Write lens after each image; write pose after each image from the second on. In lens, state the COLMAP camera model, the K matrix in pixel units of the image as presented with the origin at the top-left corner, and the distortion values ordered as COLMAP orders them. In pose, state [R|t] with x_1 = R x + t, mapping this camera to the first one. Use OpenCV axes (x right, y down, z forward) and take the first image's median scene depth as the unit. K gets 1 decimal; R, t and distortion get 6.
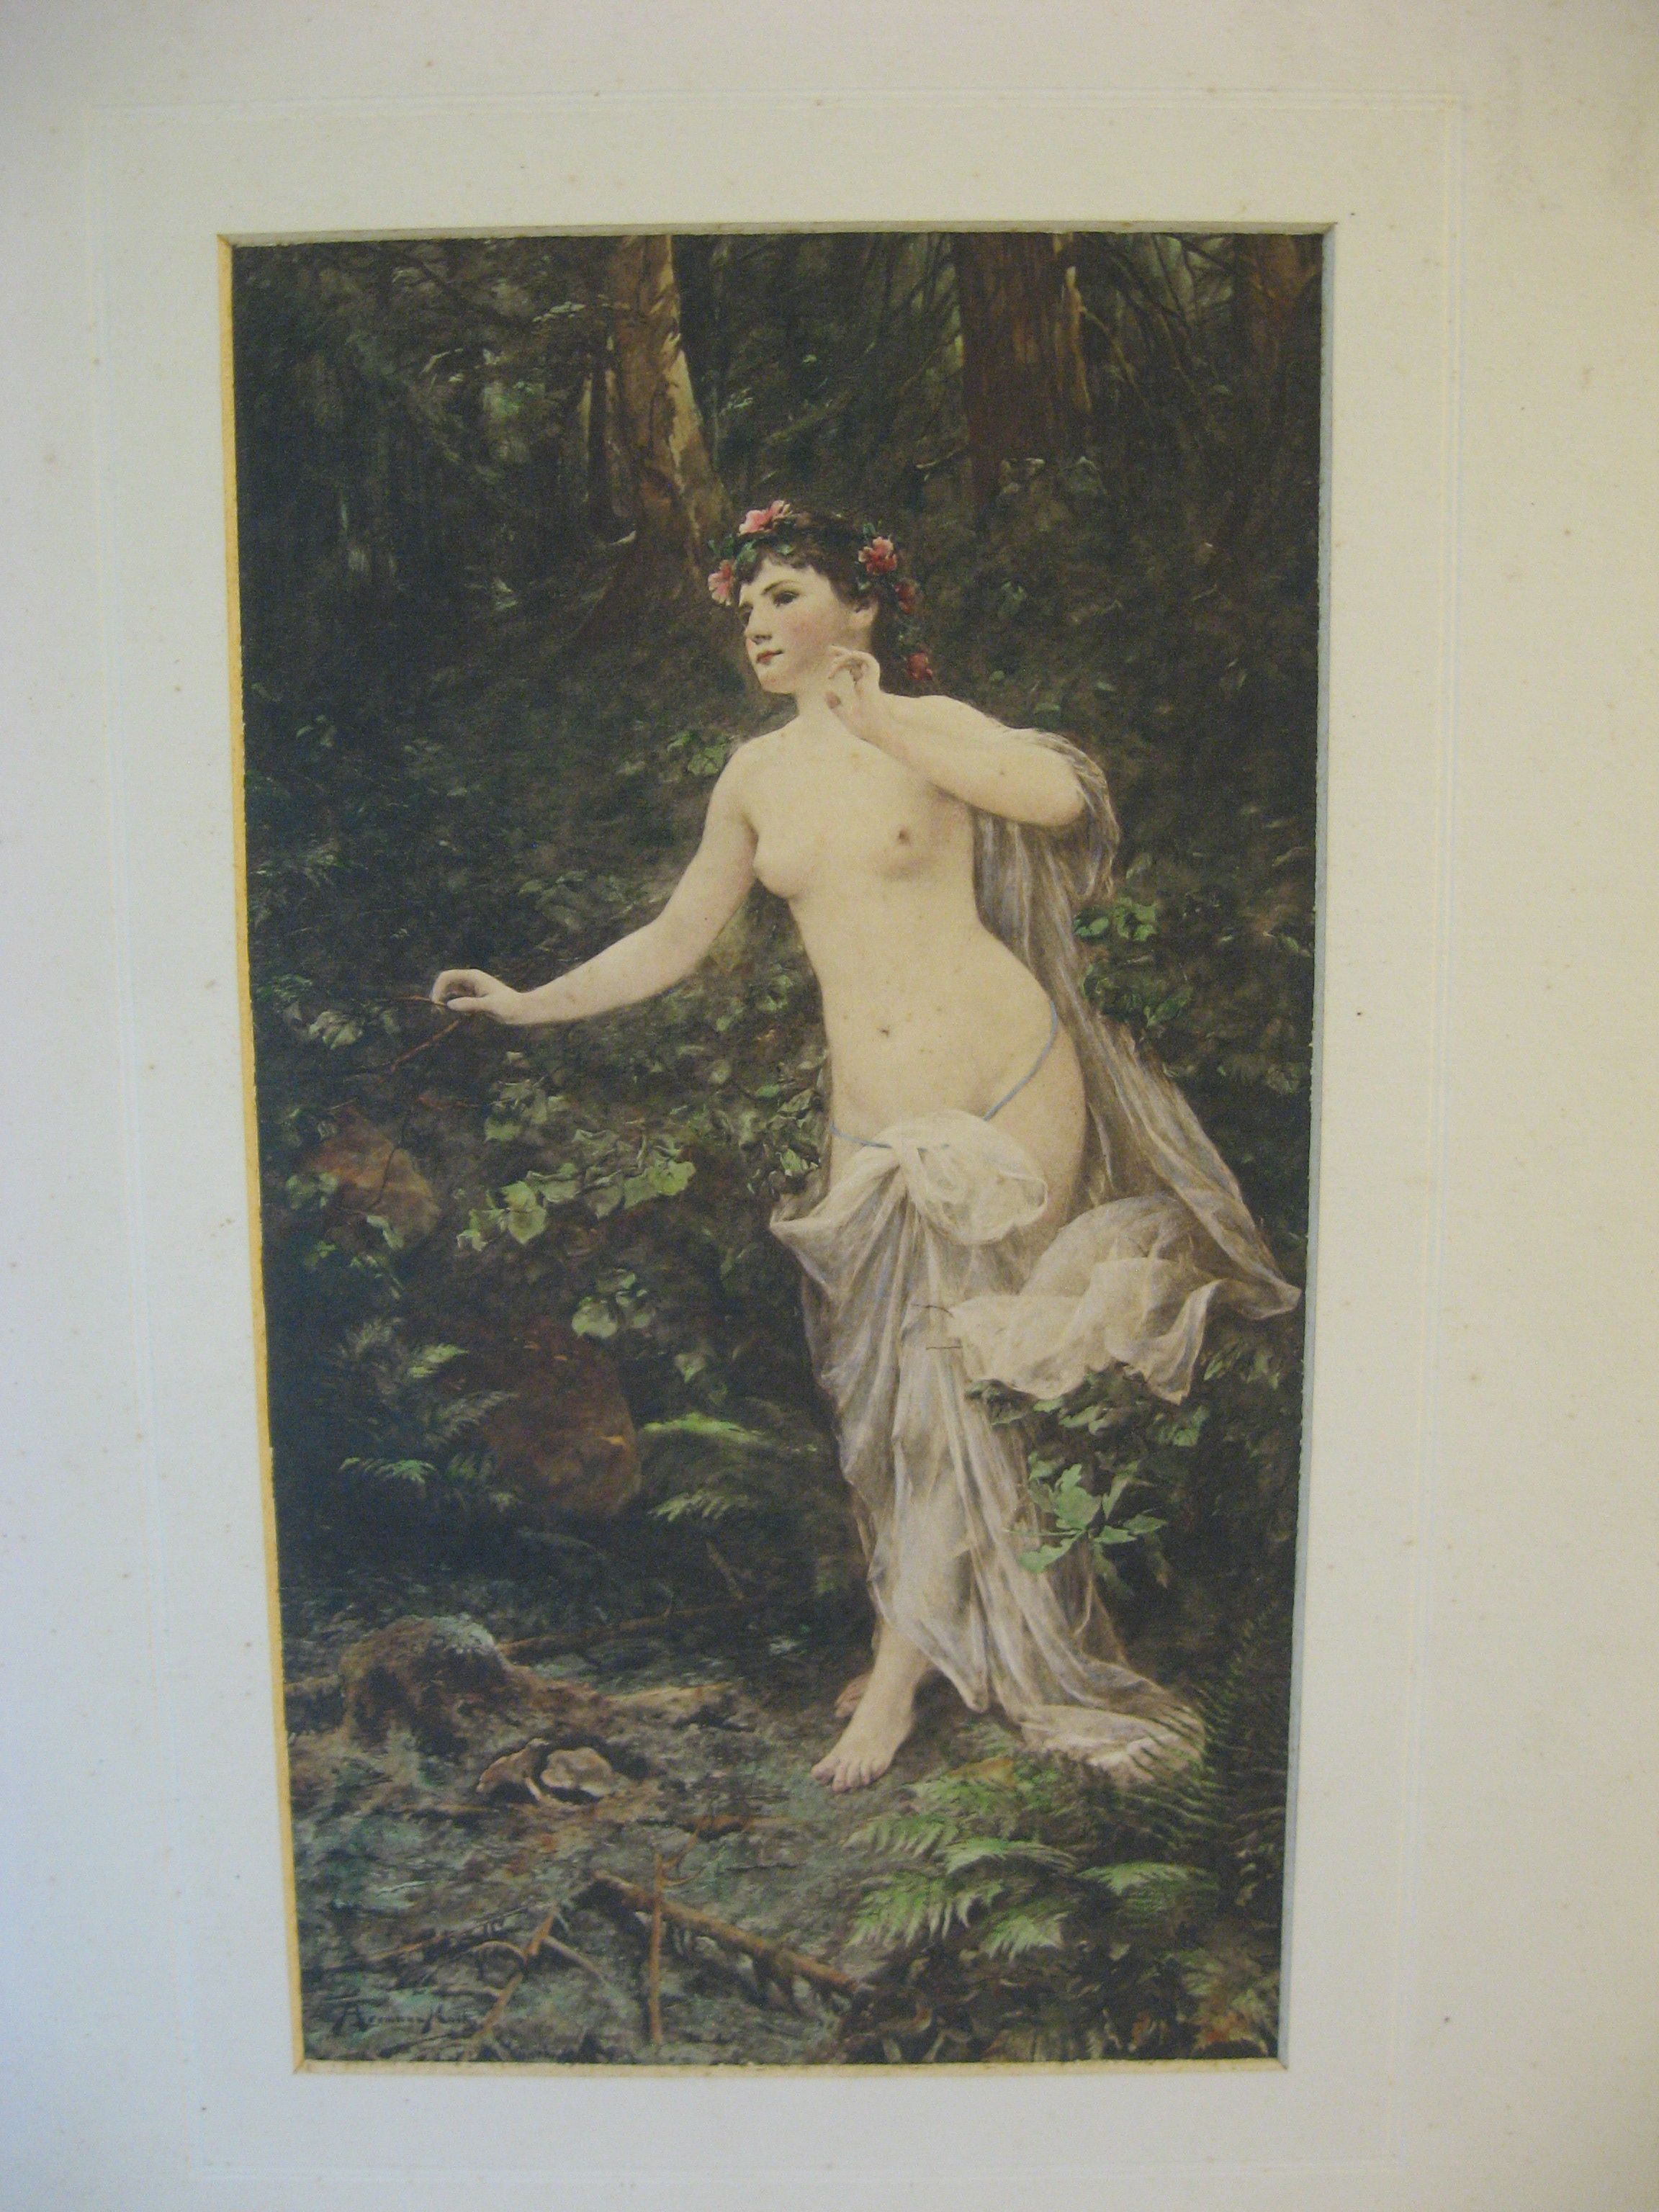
lens RADIAL K [[2192.5, 0, 825.3], [0, 2192.5, 1111.6], [0, 0, 1]] dist [-0.112040, 0.000000]
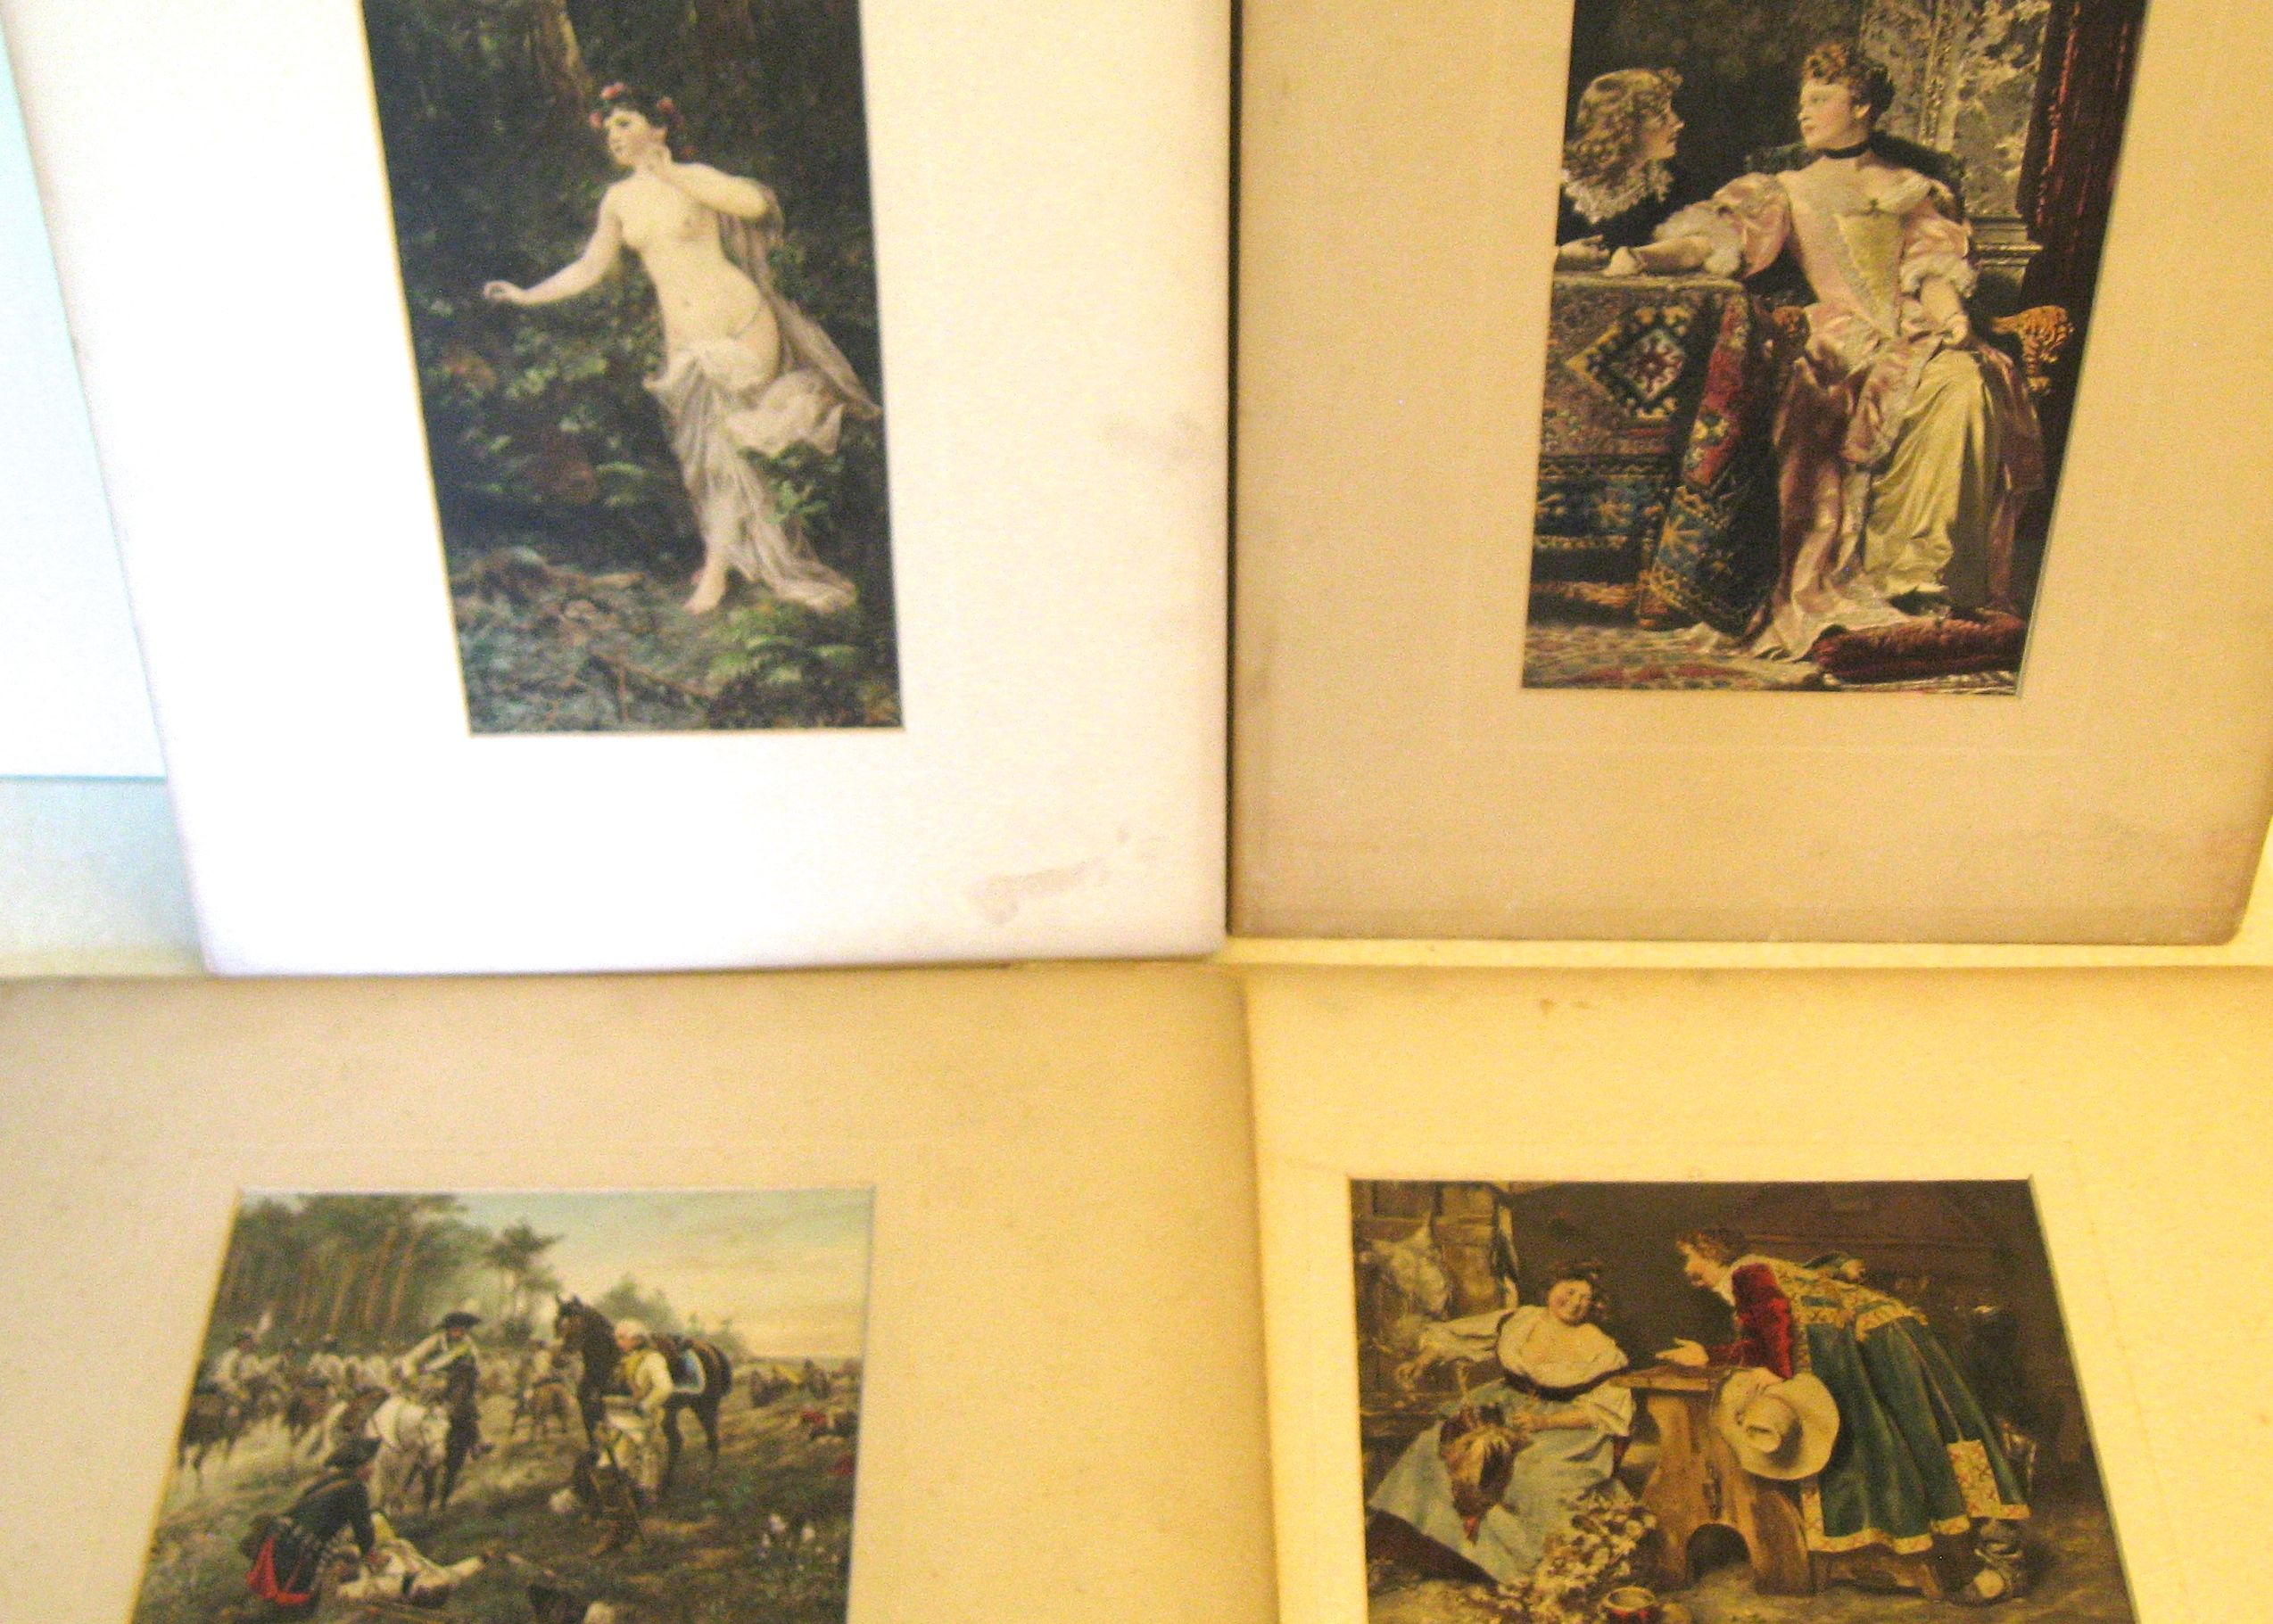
lens RADIAL K [[2852.1, 0, 1138.0], [0, 2852.1, 812.5], [0, 0, 1]] dist [-0.121836, 0.000000]
pose [[0.999853, -0.011039, 0.013134, 0.441414], [0.004141, 0.898157, 0.439655, -0.833941], [-0.016650, -0.439536, 0.898071, -1.825680]]
